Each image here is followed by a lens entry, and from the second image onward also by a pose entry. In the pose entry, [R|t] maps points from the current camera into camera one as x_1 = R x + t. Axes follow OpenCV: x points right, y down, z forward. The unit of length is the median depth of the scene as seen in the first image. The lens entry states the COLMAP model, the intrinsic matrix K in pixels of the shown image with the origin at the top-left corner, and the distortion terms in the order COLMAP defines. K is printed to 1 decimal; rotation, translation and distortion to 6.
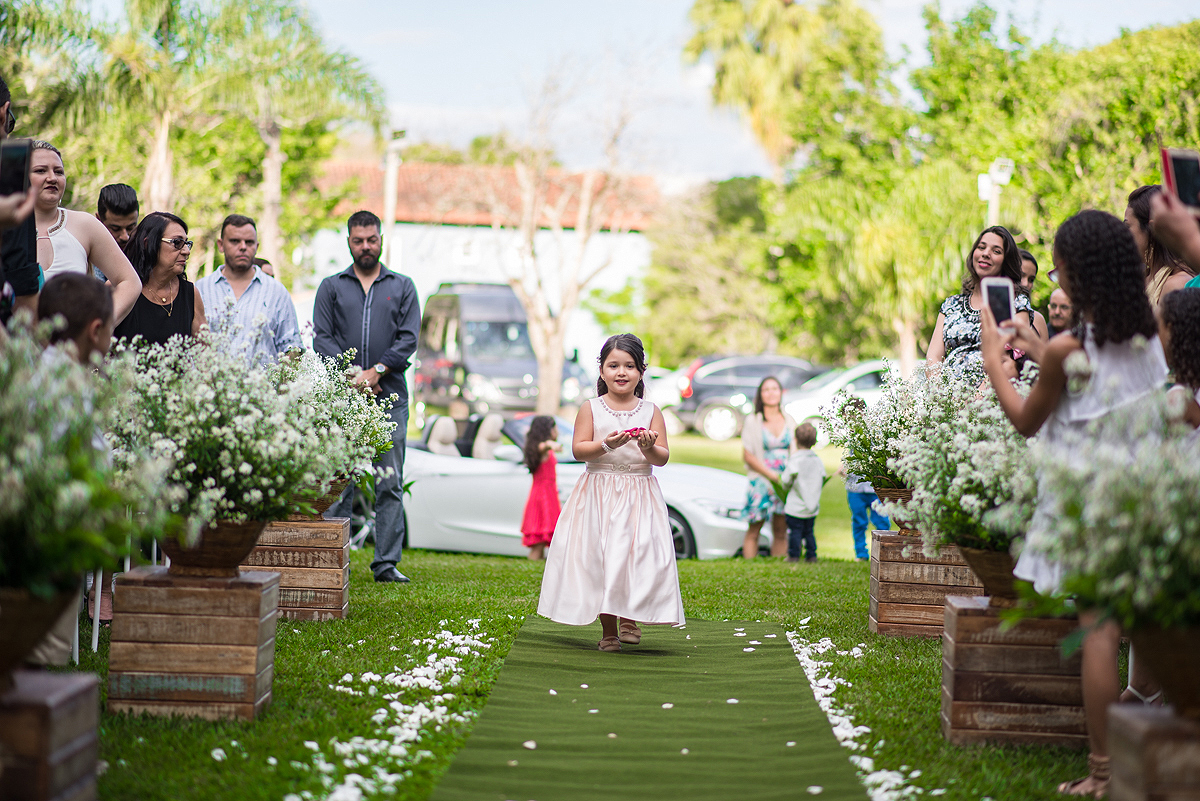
lens RADIAL K [[3092.9, 0, 596.5], [0, 3092.9, 402.3], [0, 0, 1]] dist [0.094451, 0.000000]
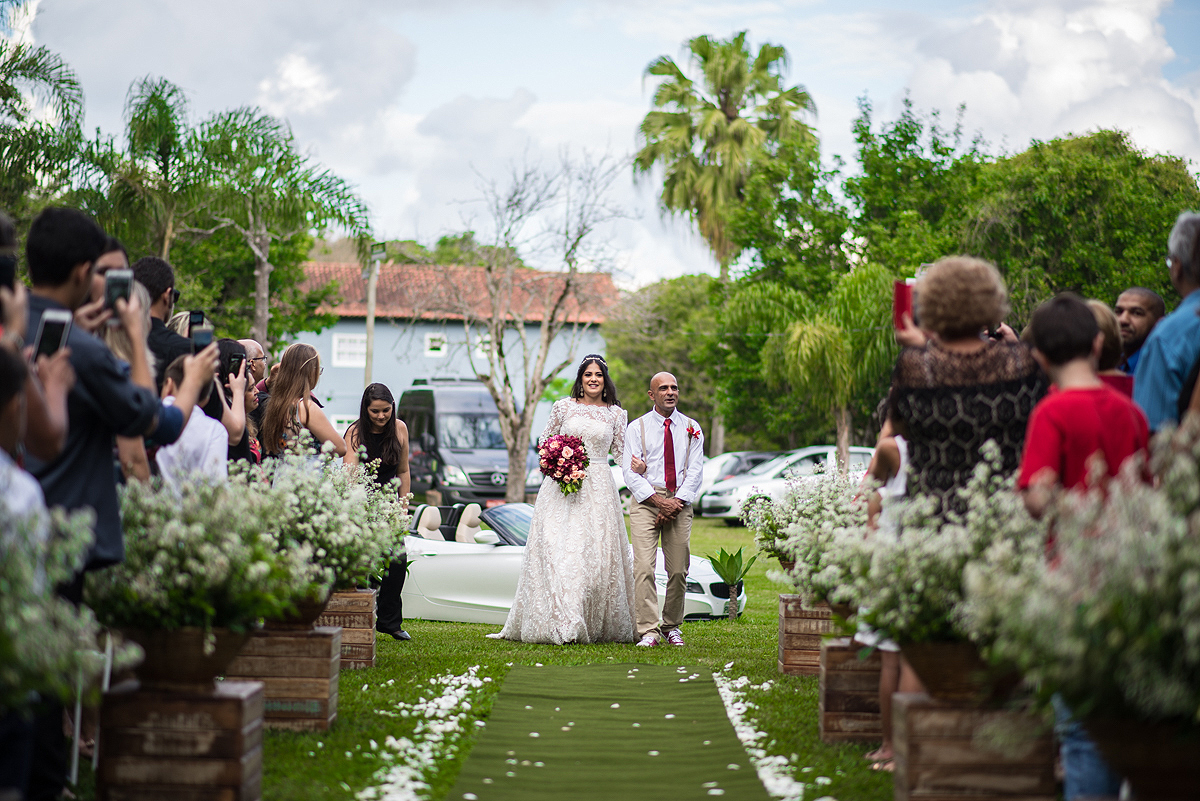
lens RADIAL K [[3092.9, 0, 598.5], [0, 3092.9, 407.7], [0, 0, 1]] dist [0.094451, 0.000000]
pose [[0.999839, -0.011149, 0.014069, -0.004912], [0.011483, 0.999650, -0.023845, -0.008164], [-0.013799, 0.024003, 0.999617, -0.353540]]
